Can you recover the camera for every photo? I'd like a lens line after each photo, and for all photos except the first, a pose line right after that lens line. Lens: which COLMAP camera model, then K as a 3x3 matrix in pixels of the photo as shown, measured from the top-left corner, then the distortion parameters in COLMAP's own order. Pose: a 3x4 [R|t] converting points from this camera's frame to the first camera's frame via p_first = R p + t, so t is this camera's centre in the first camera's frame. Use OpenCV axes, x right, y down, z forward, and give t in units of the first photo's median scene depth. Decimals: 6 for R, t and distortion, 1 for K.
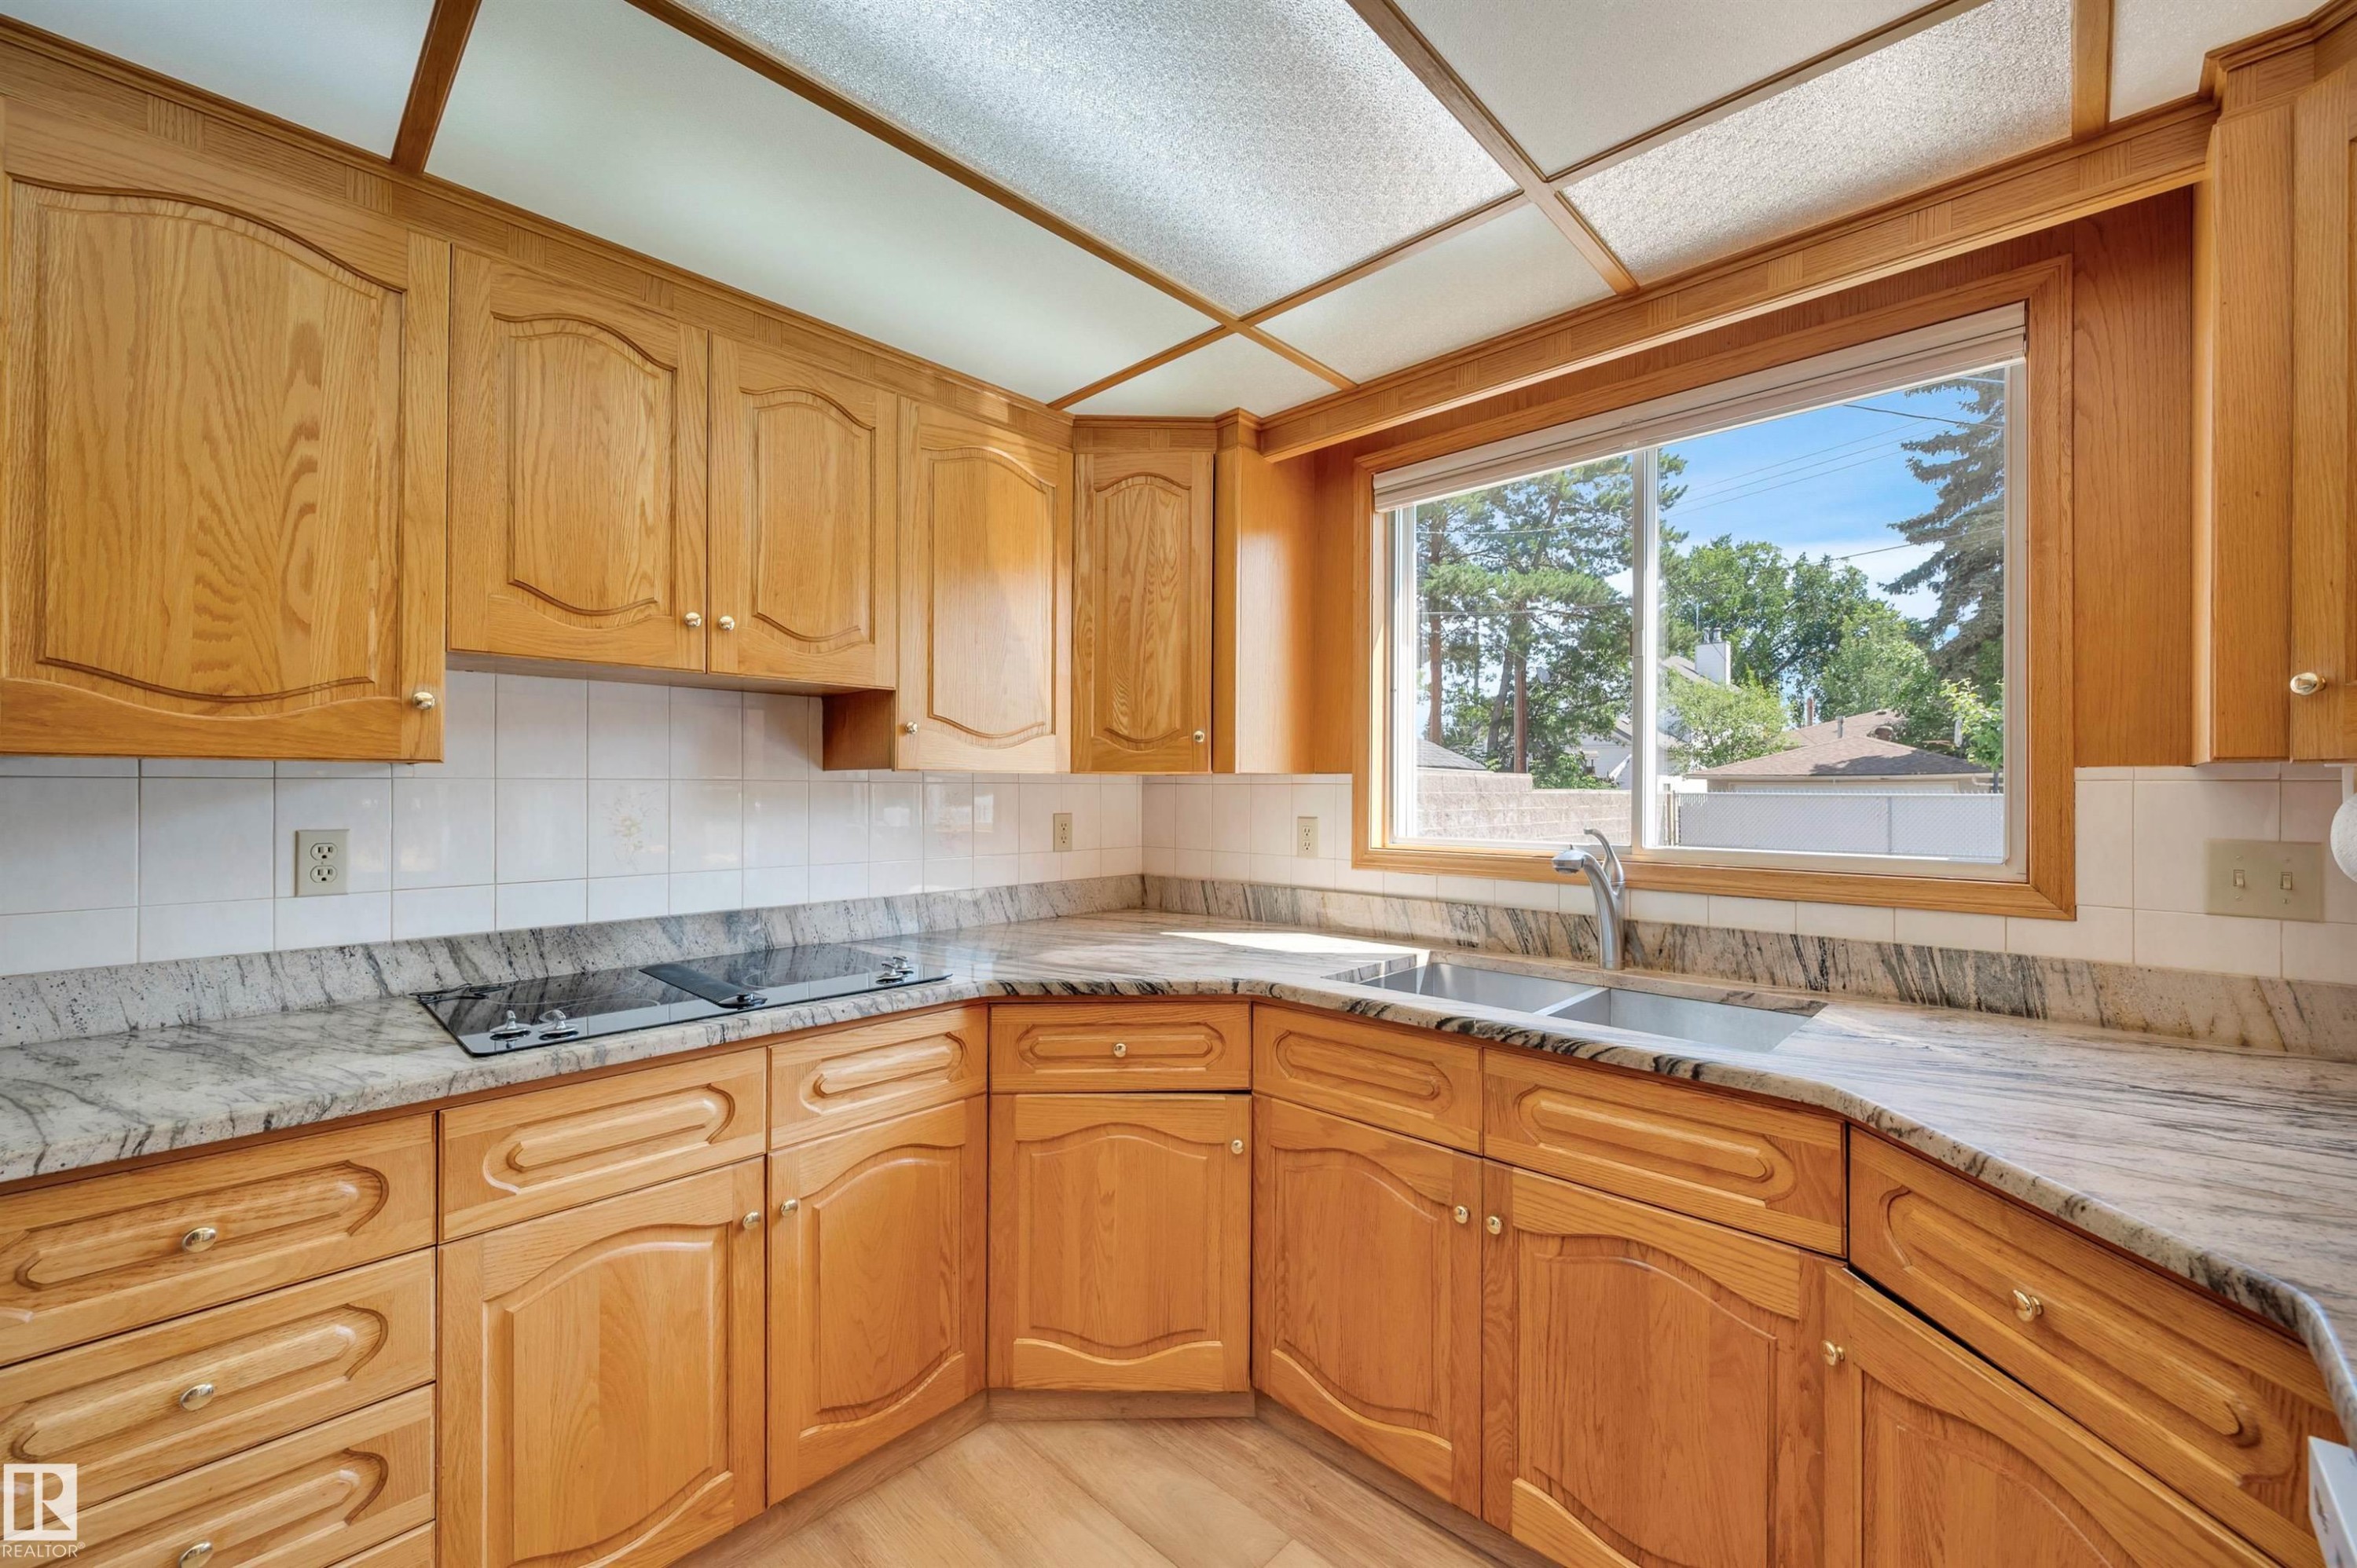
lens RADIAL K [[934.3, 0, 1195.0], [0, 934.3, 783.1], [0, 0, 1]] dist [-0.001377, 0.000152]
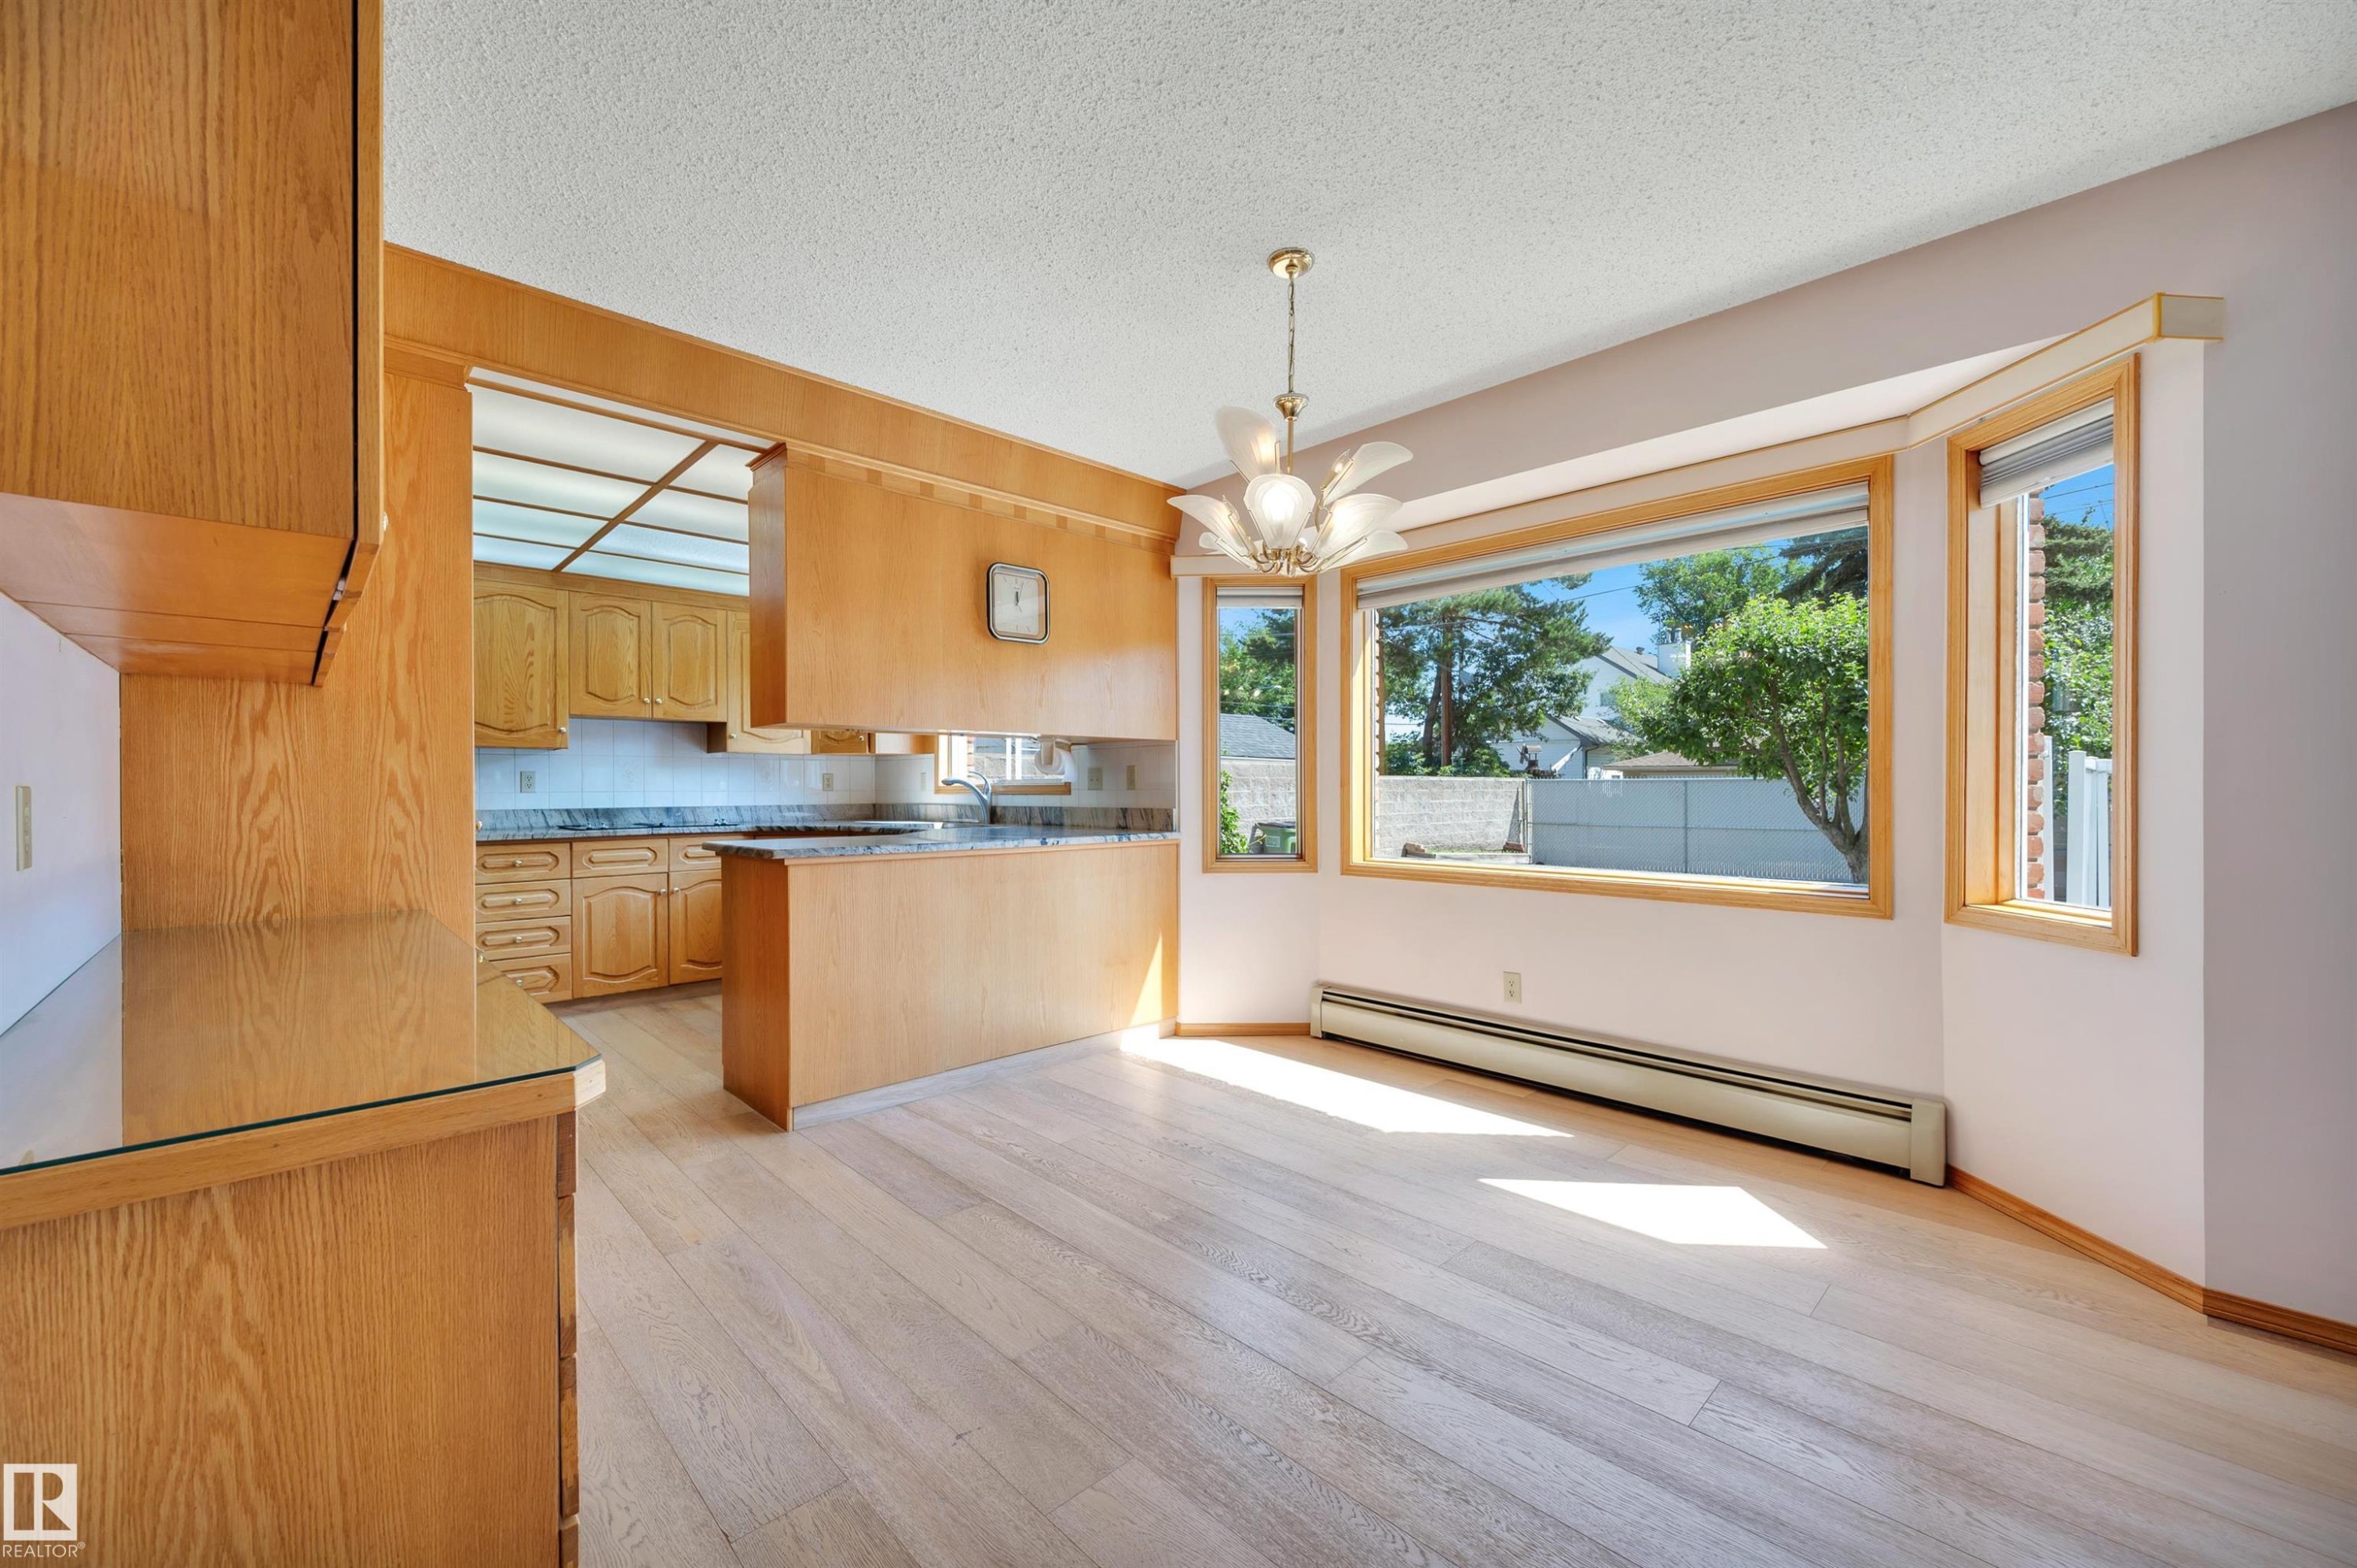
lens RADIAL K [[934.3, 0, 1190.8], [0, 934.3, 787.0], [0, 0, 1]] dist [-0.001377, 0.000152]
pose [[0.999090, -0.006710, -0.042109, 1.255148], [0.006933, 0.999963, 0.005151, 0.090759], [0.042073, -0.005438, 0.999100, -1.807834]]
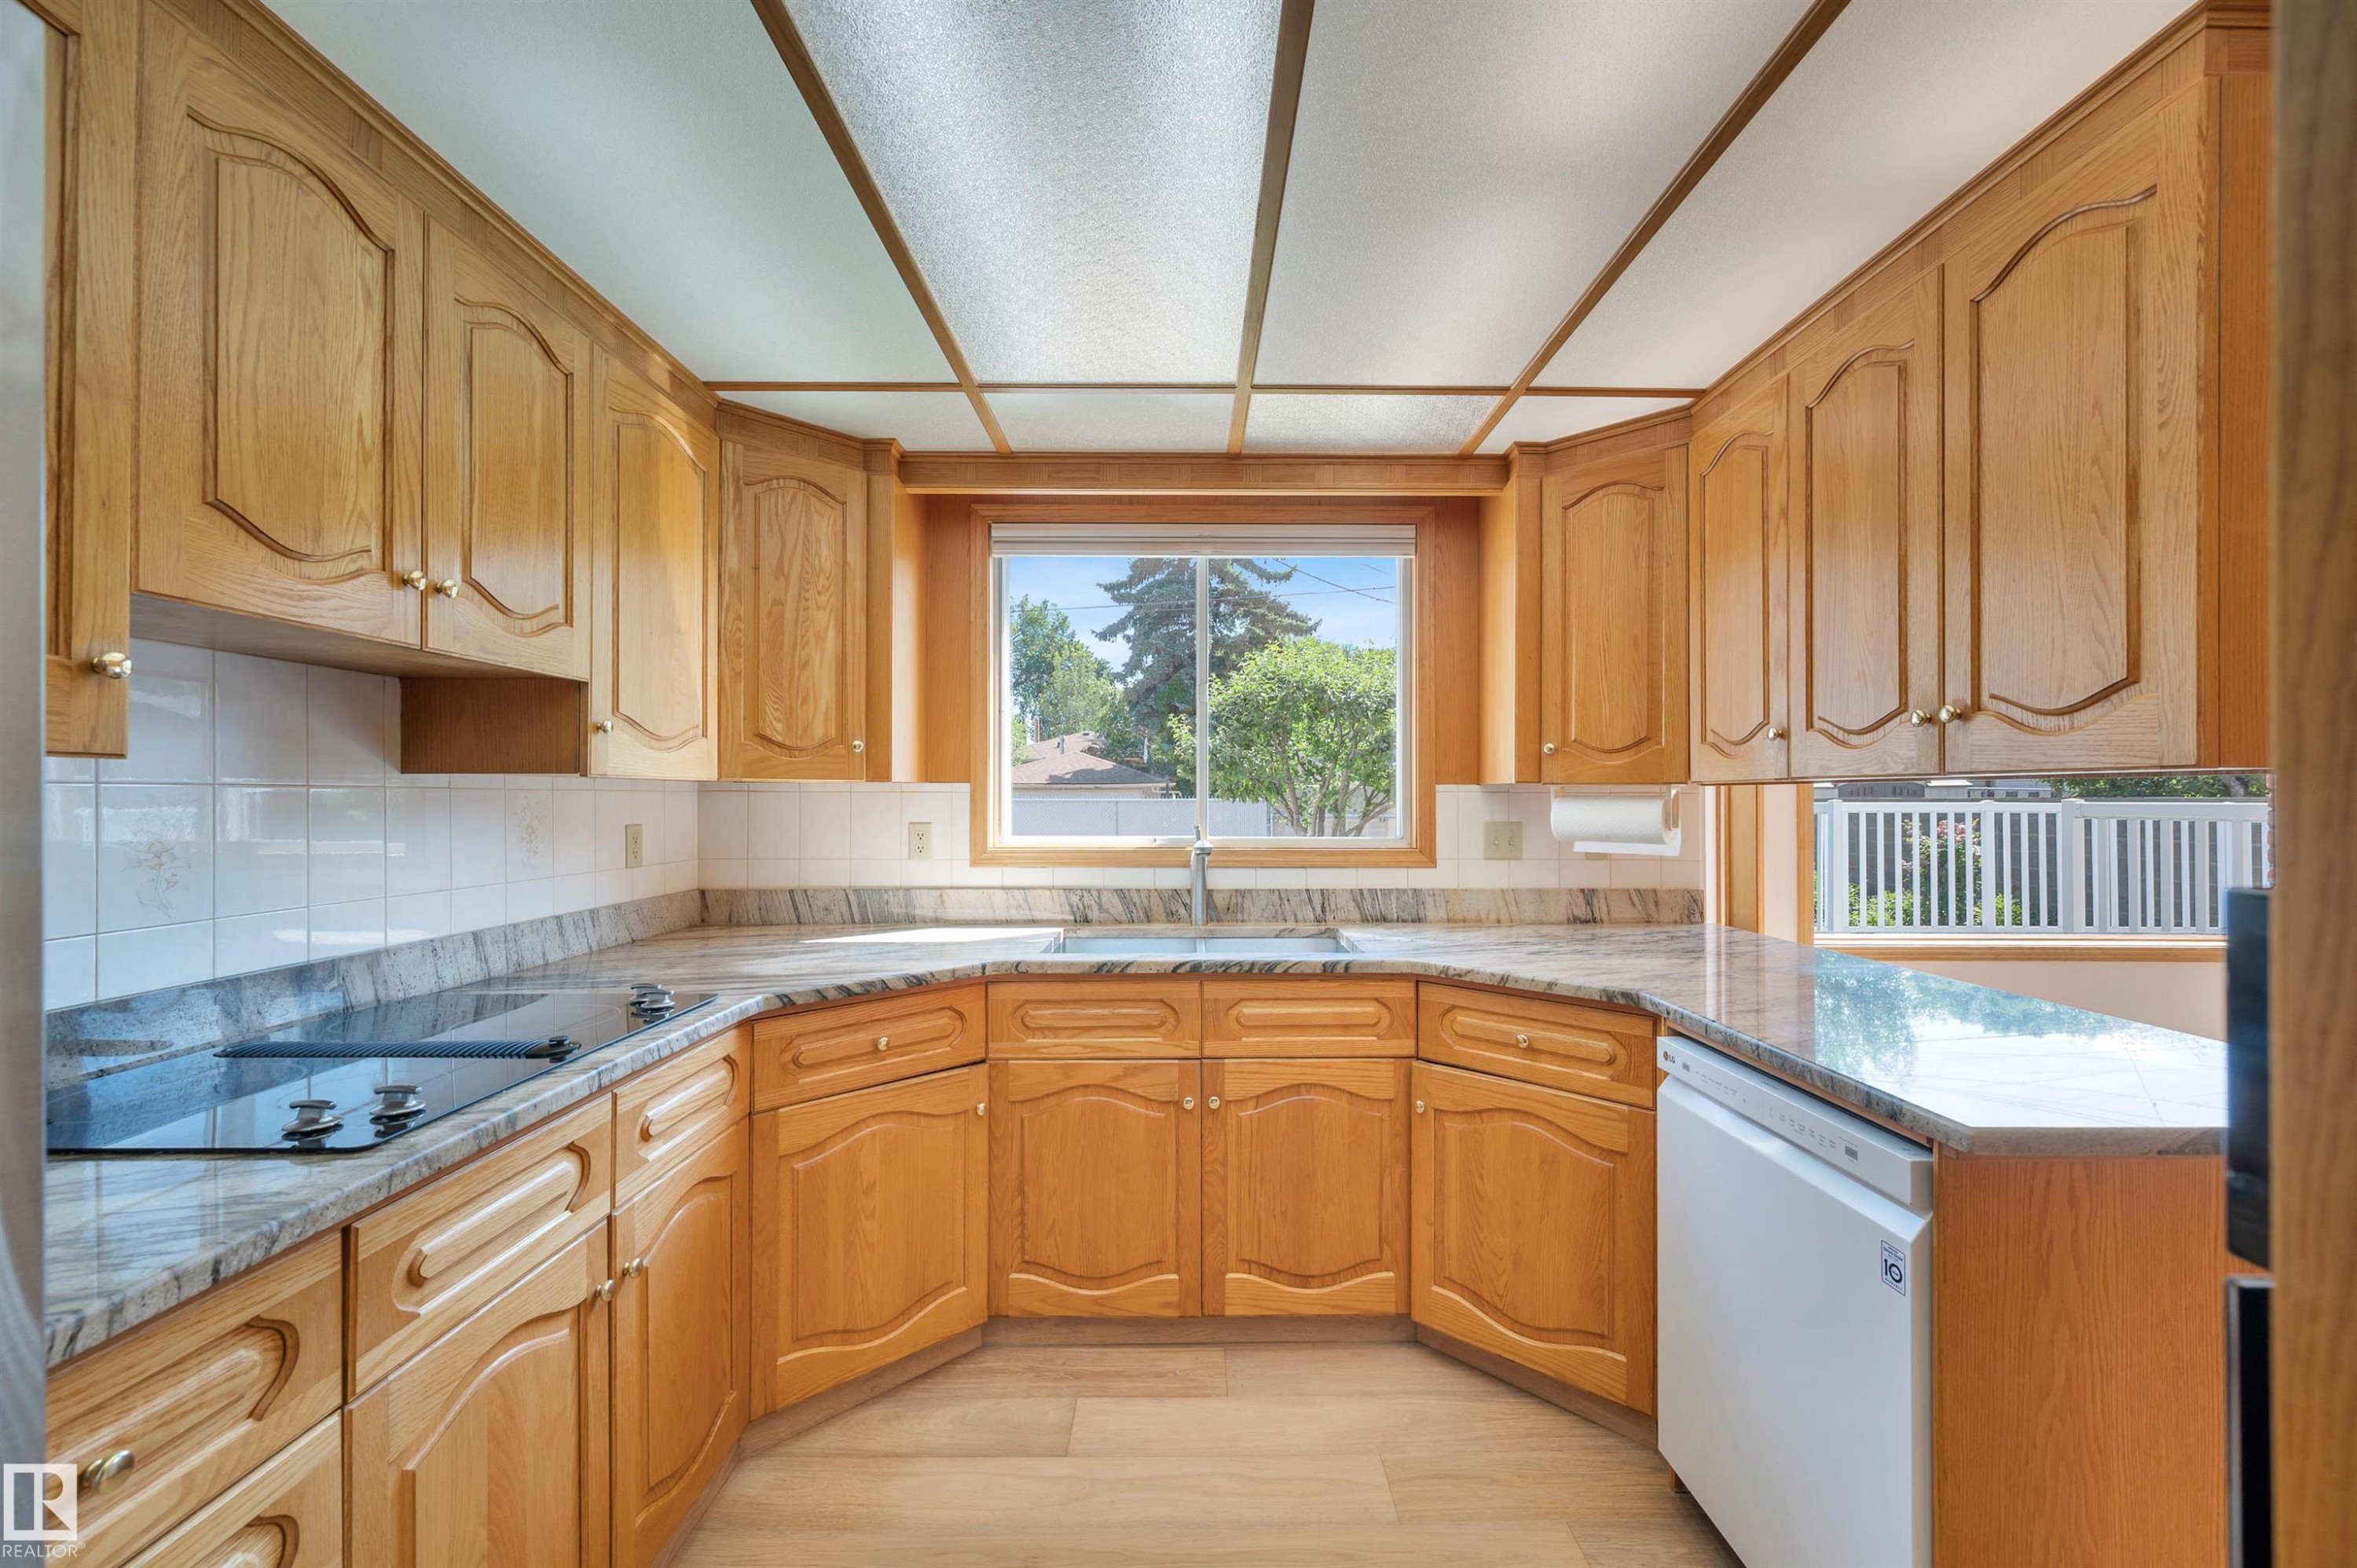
lens RADIAL K [[934.3, 0, 1199.3], [0, 934.3, 785.7], [0, 0, 1]] dist [-0.001377, 0.000152]
pose [[0.721928, 0.007759, 0.691924, -0.583171], [-0.004641, 0.999969, -0.006371, -0.001376], [-0.691952, 0.001388, 0.721942, -0.012681]]
